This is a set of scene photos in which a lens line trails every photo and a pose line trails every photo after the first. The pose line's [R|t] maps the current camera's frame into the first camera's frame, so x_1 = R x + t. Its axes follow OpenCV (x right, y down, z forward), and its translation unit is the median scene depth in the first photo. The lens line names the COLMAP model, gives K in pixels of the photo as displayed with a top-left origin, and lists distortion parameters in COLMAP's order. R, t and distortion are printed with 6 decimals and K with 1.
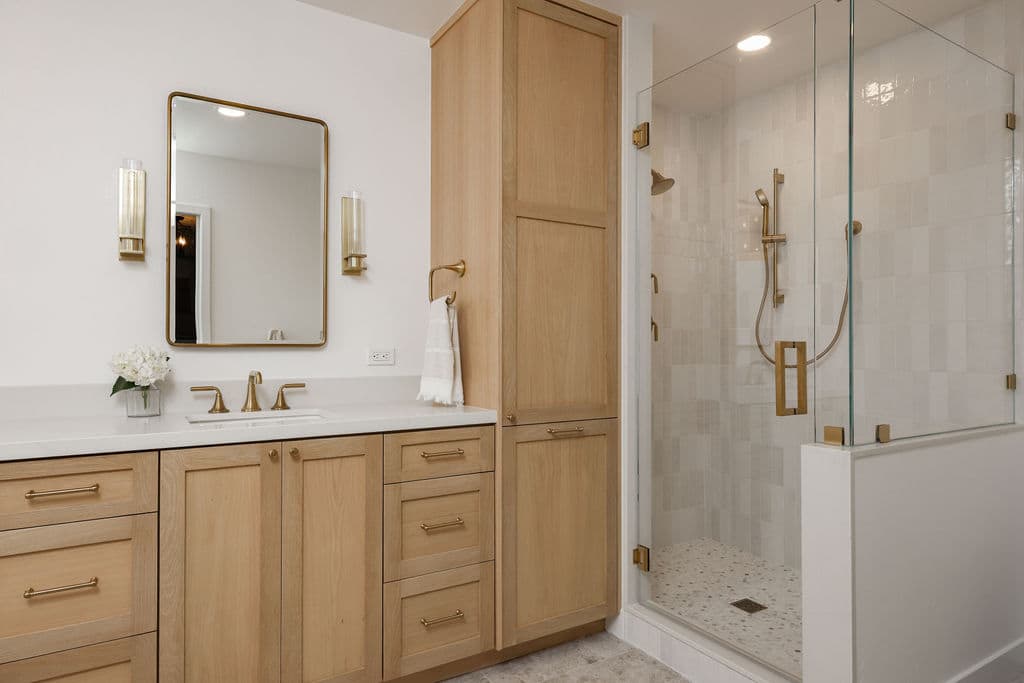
lens RADIAL K [[615.4, 0, 513.4], [0, 615.4, 340.9], [0, 0, 1]] dist [0.002721, 0.001004]
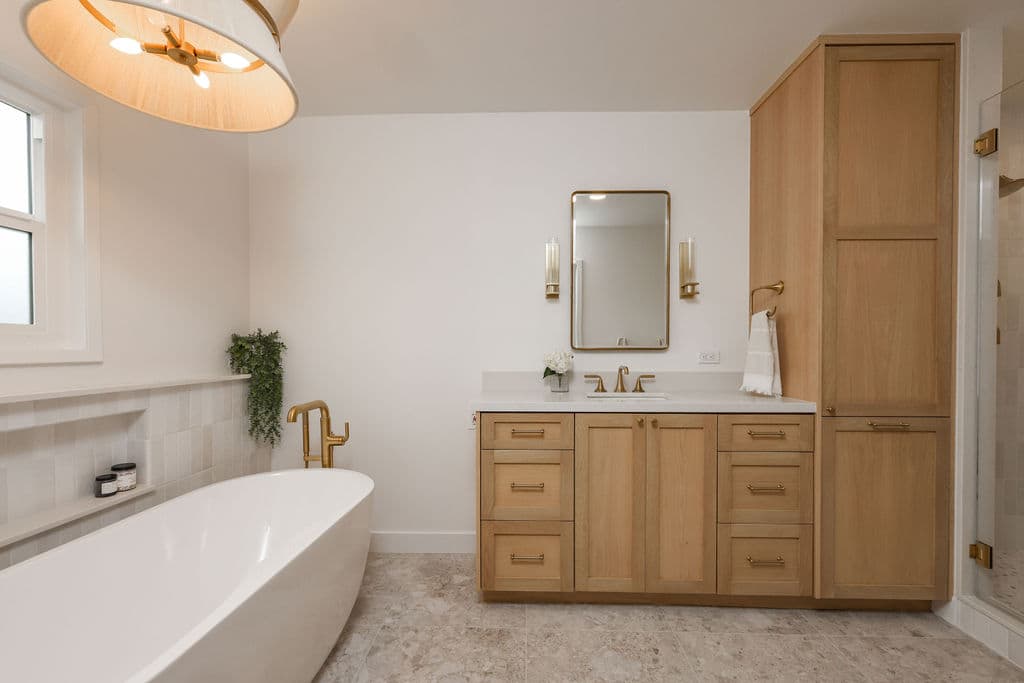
lens RADIAL K [[437.6, 0, 513.0], [0, 437.6, 353.5], [0, 0, 1]] dist [-0.000115, 0.000143]
pose [[0.834286, 0.006061, -0.551299, -0.051325], [0.004454, 0.999833, 0.017732, -0.002030], [0.551314, -0.017249, 0.834120, -0.049154]]
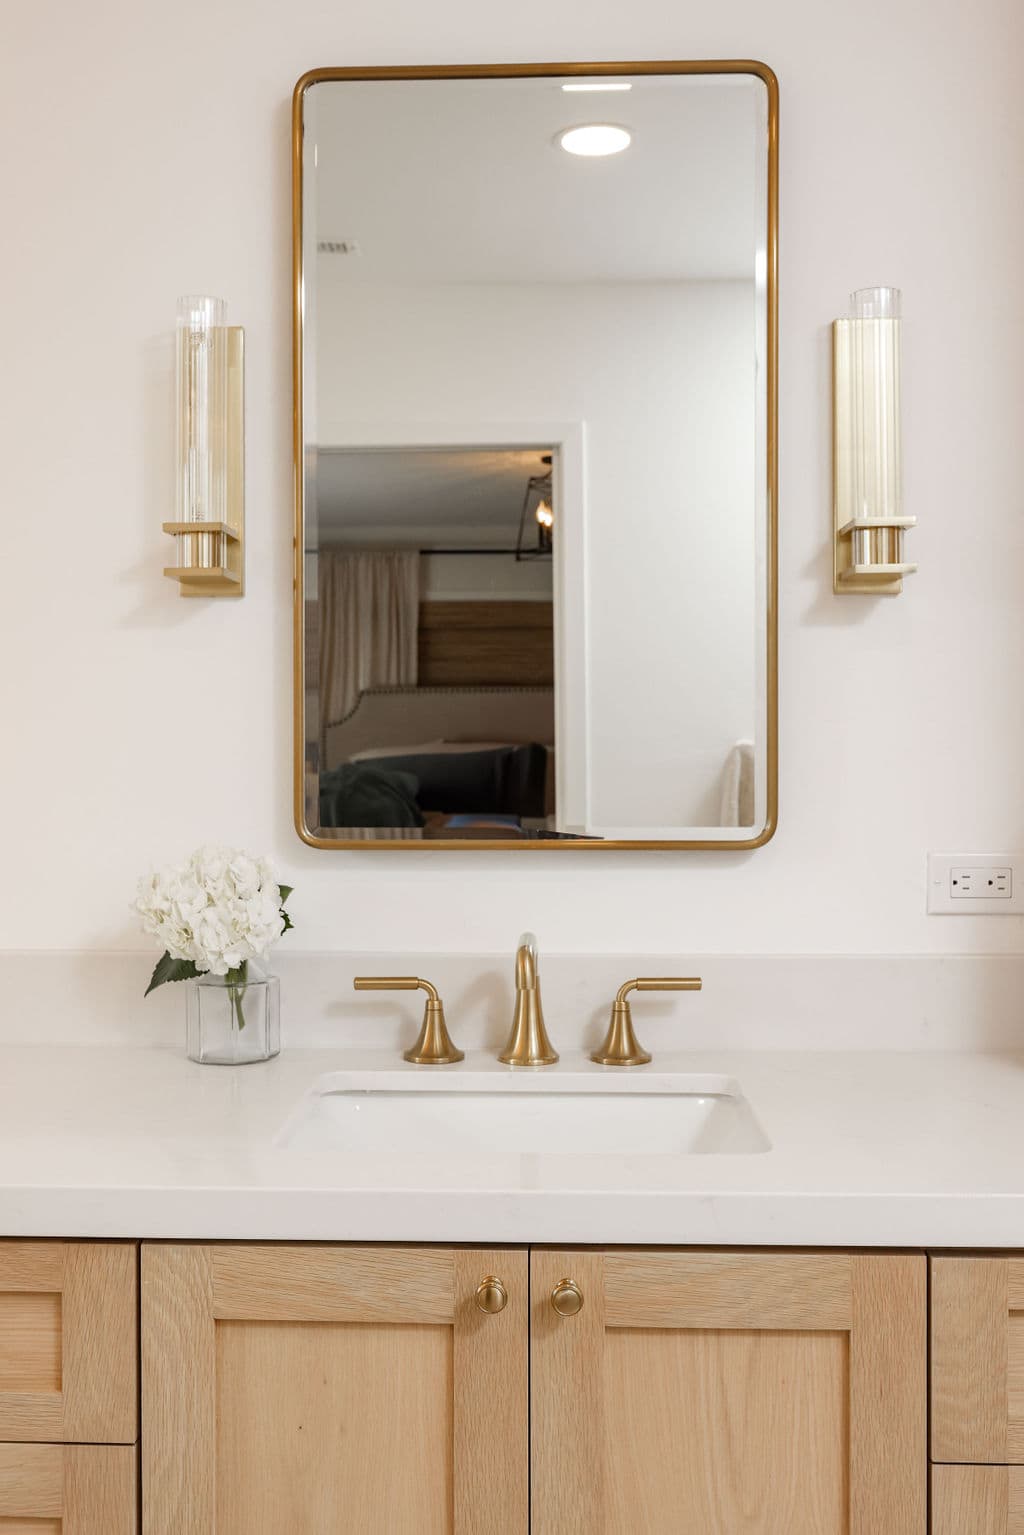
lens RADIAL K [[1529.6, 0, 481.8], [0, 1529.6, 762.7], [0, 0, 1]] dist [0.000783, -0.001704]
pose [[0.822564, 0.004160, -0.568657, -0.013336], [0.008057, 0.999788, 0.018968, -0.051070], [0.568615, -0.020184, 0.822356, 0.373332]]
